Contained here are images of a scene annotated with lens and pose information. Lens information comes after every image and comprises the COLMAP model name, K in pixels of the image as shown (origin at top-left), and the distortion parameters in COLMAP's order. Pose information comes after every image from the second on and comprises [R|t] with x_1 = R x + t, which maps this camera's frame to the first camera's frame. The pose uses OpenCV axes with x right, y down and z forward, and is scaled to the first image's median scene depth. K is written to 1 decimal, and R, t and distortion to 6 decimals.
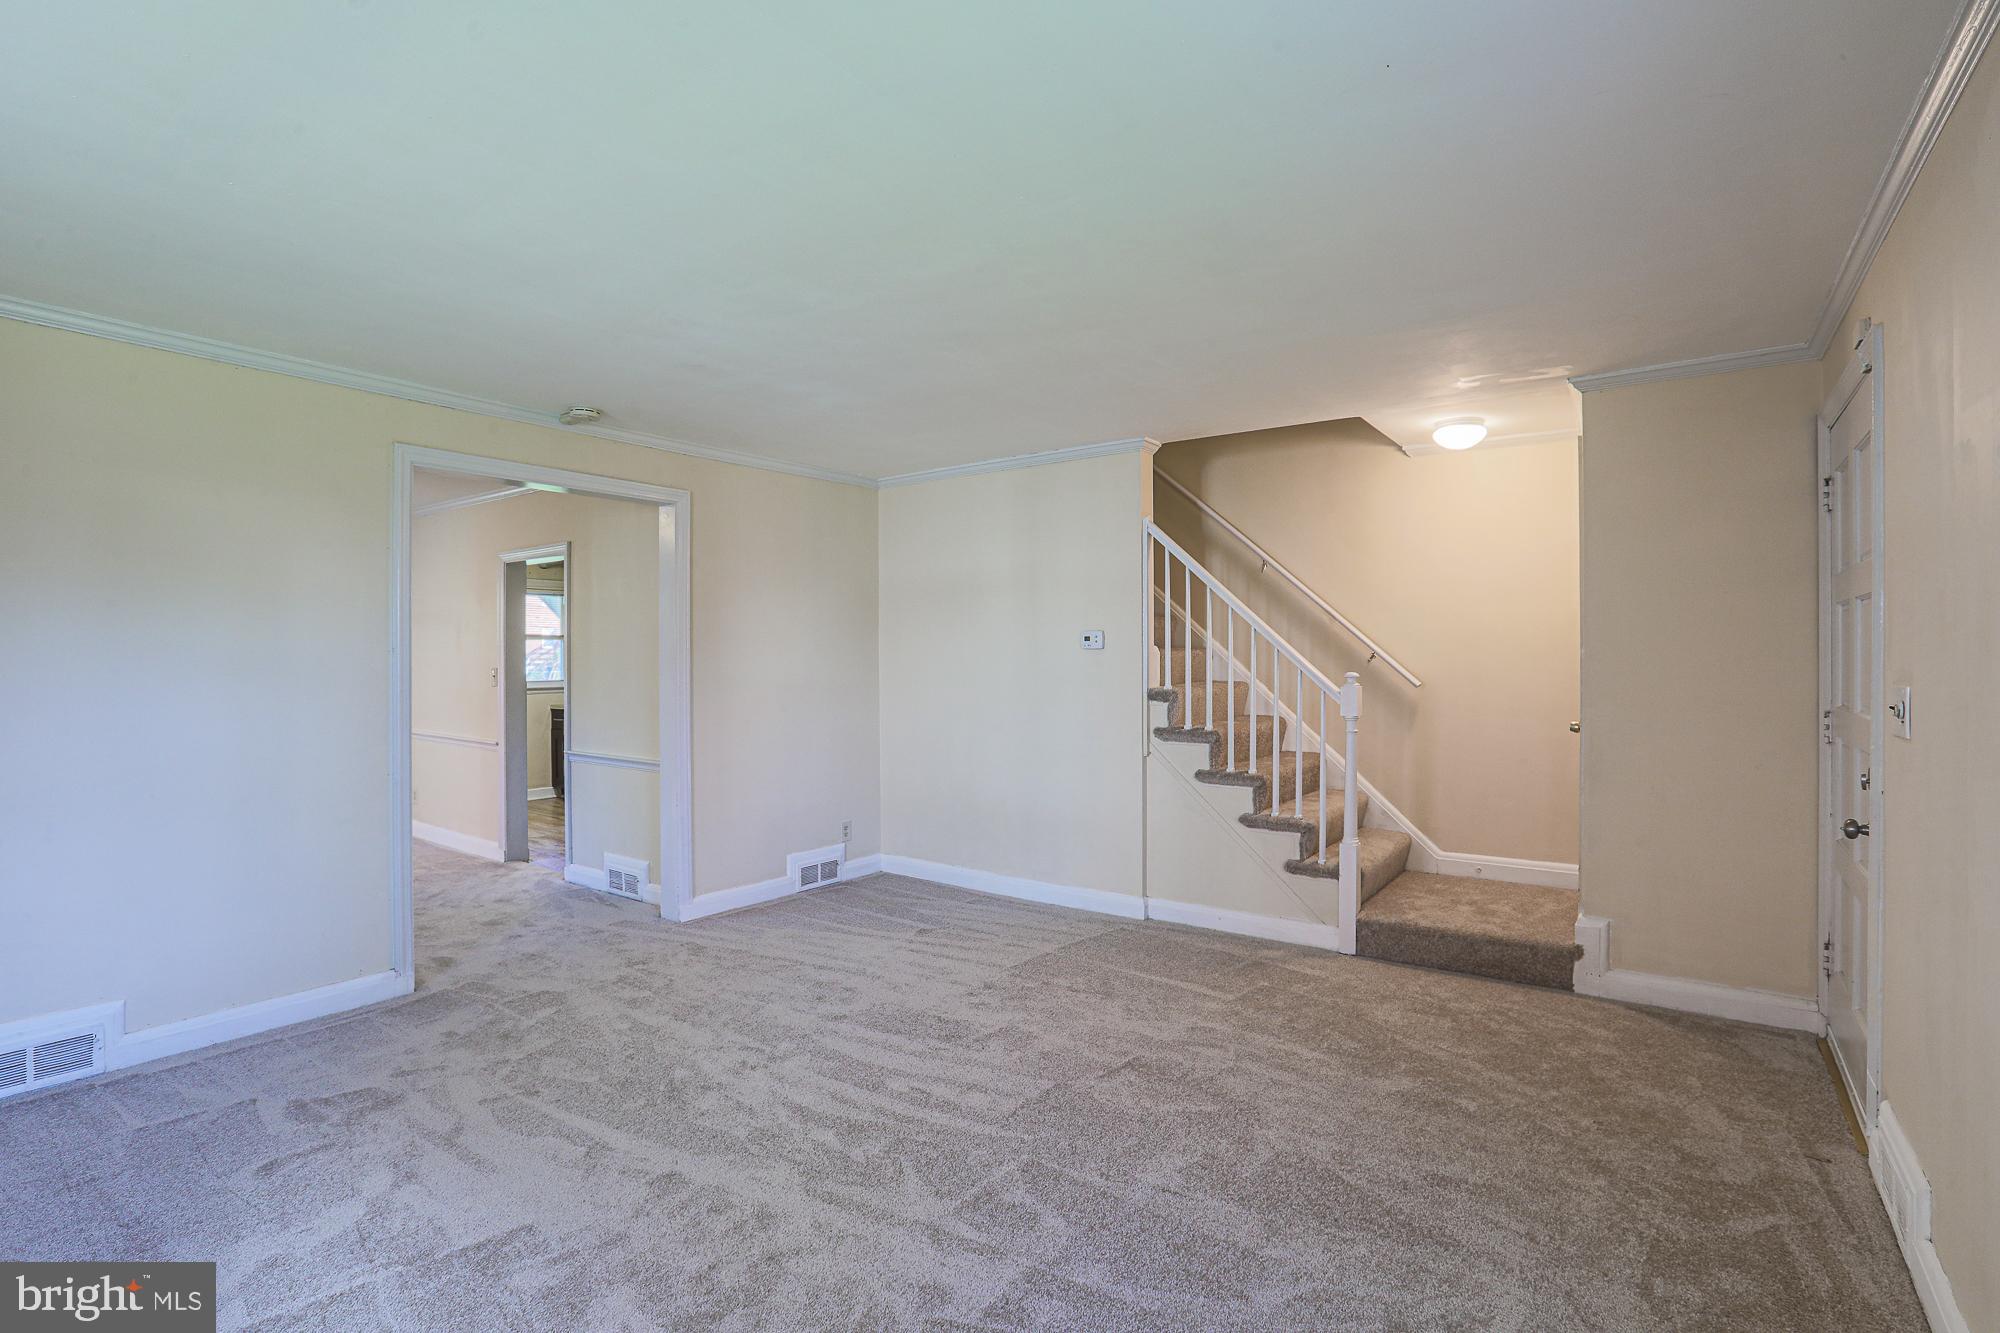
lens RADIAL K [[915.5, 0, 1020.8], [0, 915.5, 652.3], [0, 0, 1]] dist [-0.055072, 0.016751]
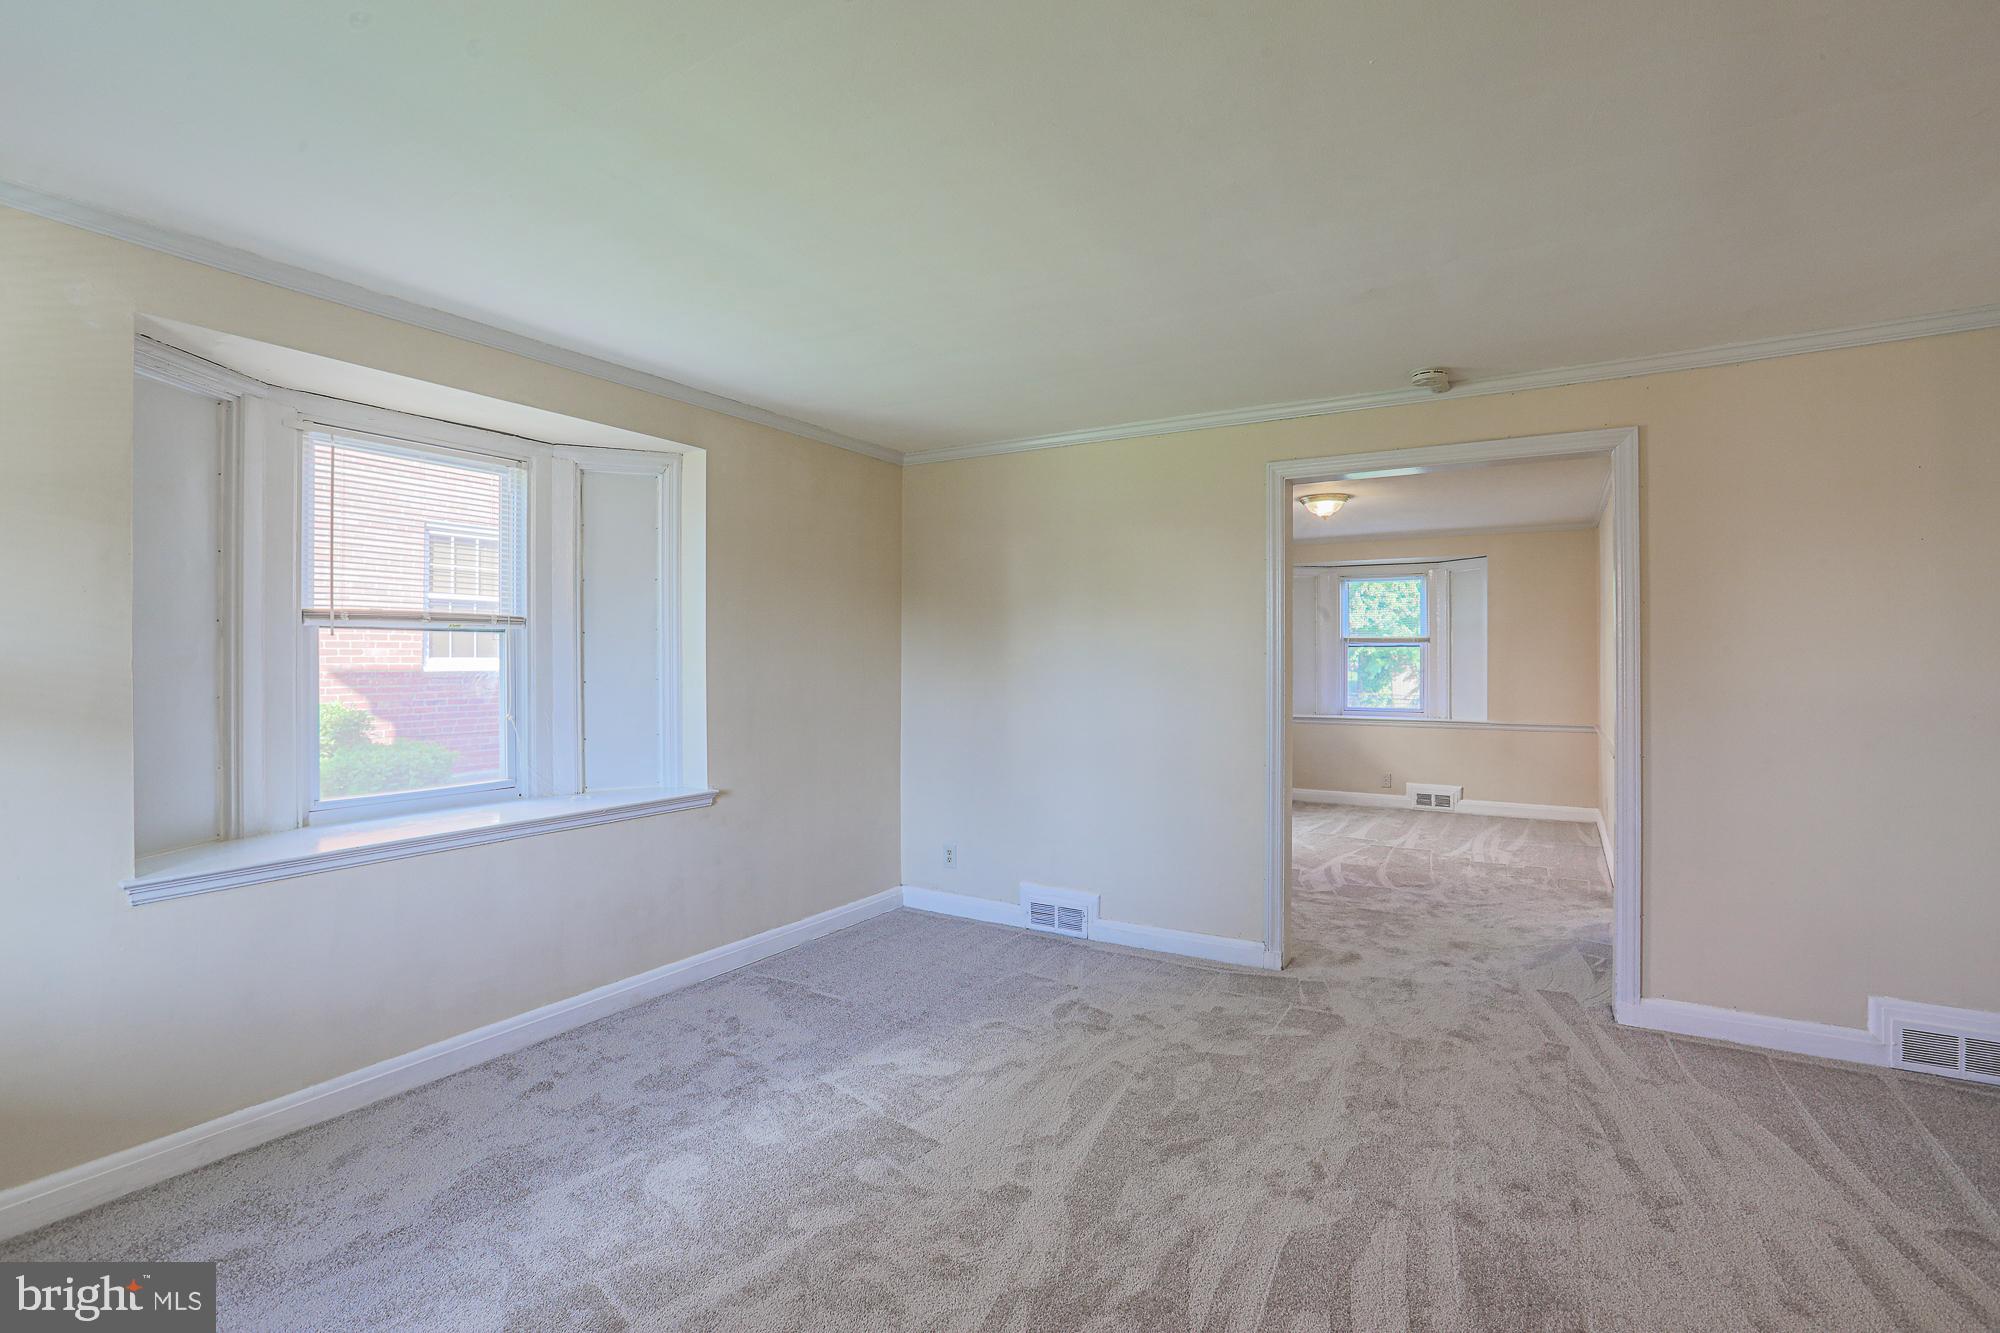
lens RADIAL K [[914.8, 0, 1034.1], [0, 914.8, 665.8], [0, 0, 1]] dist [-0.063330, 0.024130]
pose [[0.090465, 0.007427, -0.995872, 0.357427], [0.007024, 0.999943, 0.008095, 0.001870], [0.995875, -0.007727, 0.090408, 0.572732]]
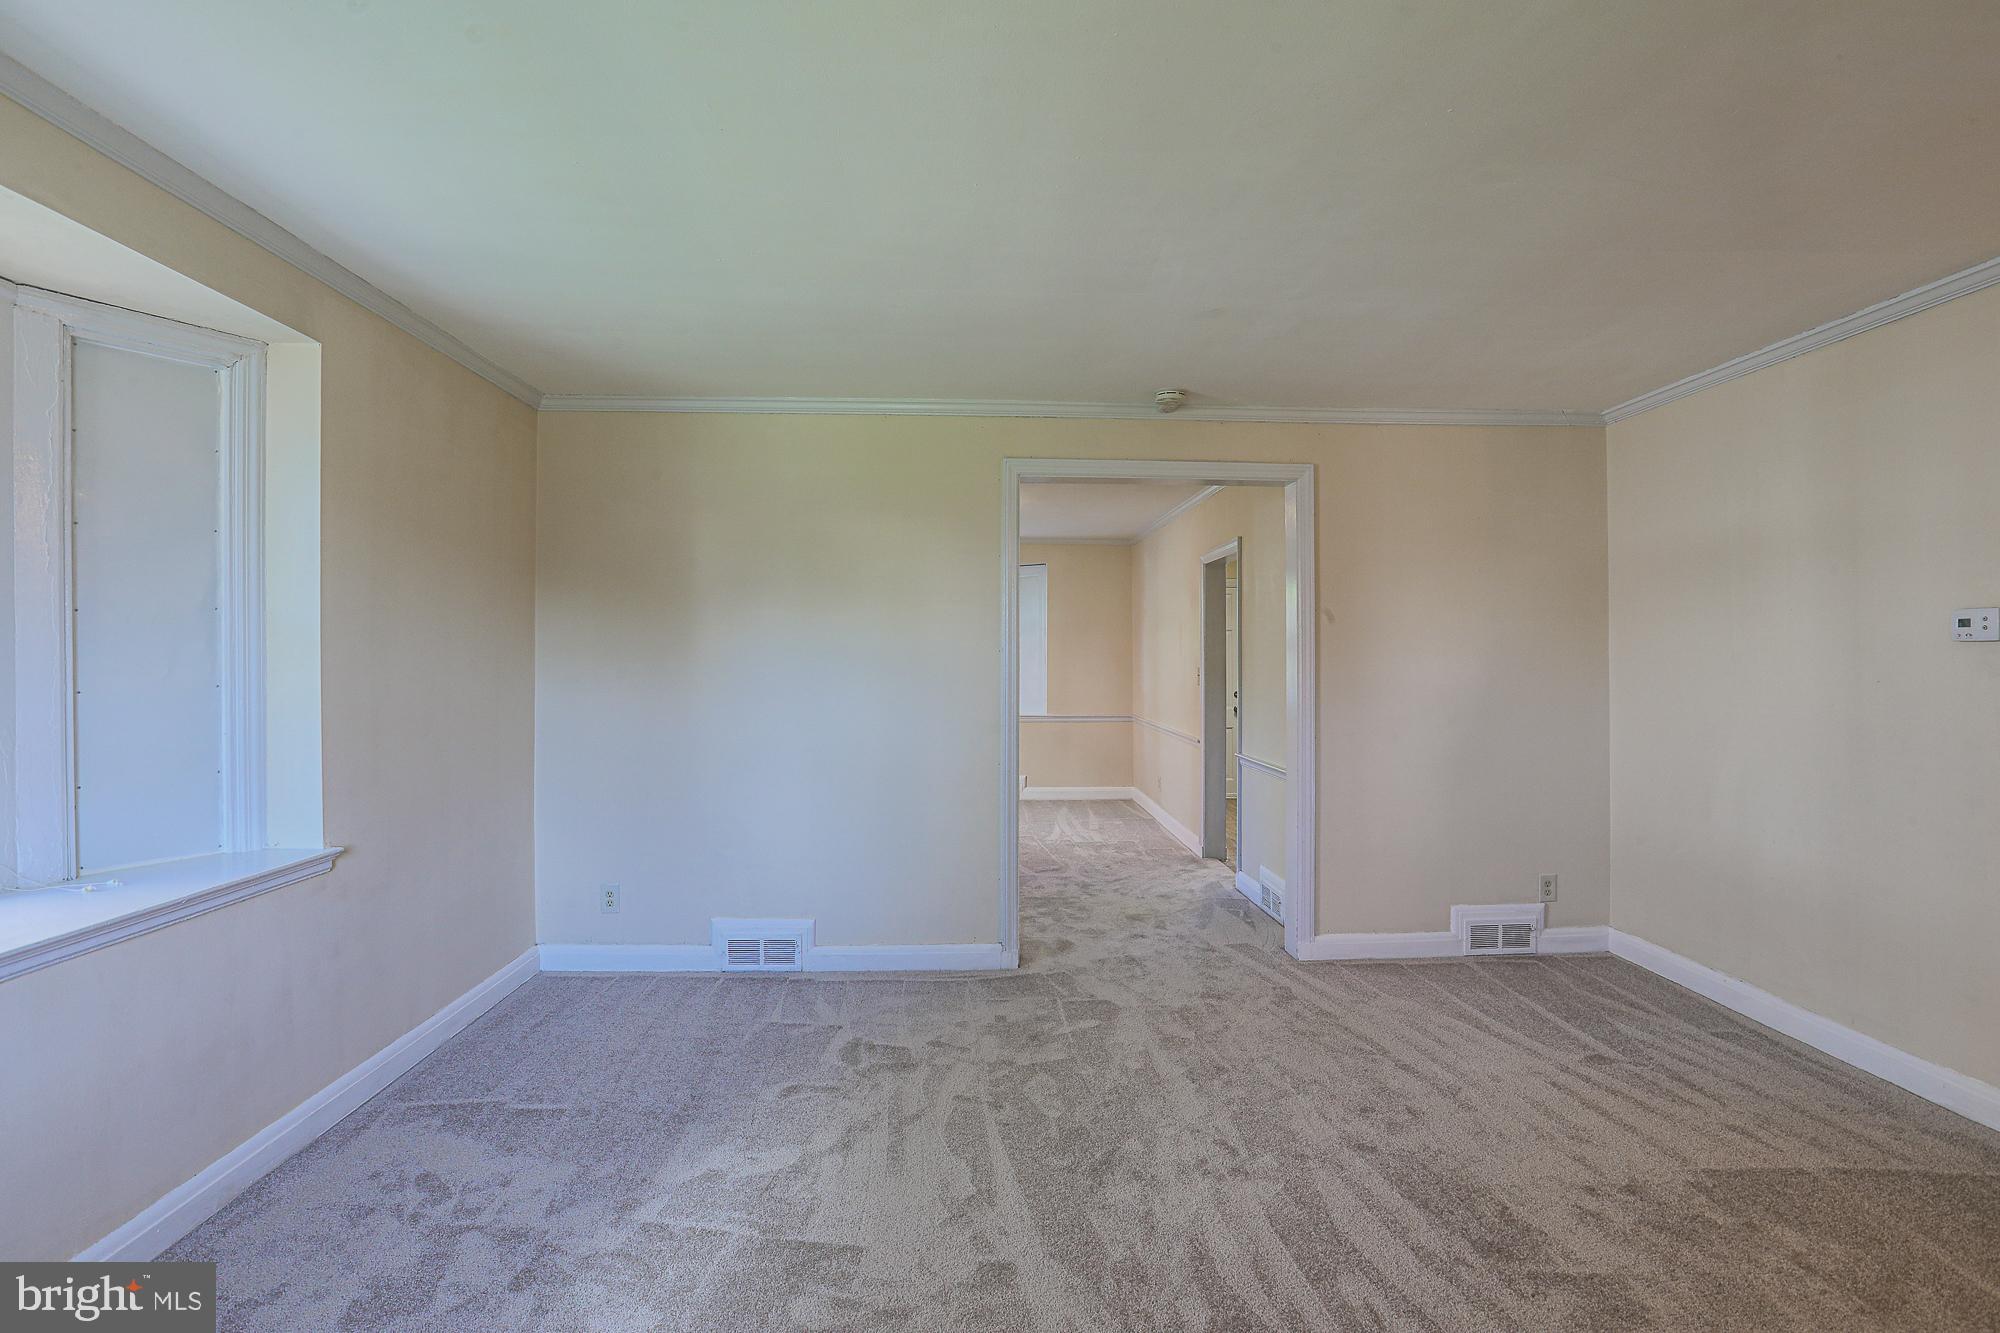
lens RADIAL K [[919.8, 0, 1022.9], [0, 919.8, 663.2], [0, 0, 1]] dist [-0.061391, 0.022383]
pose [[0.625162, 0.004257, -0.780484, 0.173345], [0.004725, 0.999946, 0.009239, 0.002491], [0.780481, -0.009463, 0.625108, 0.299722]]
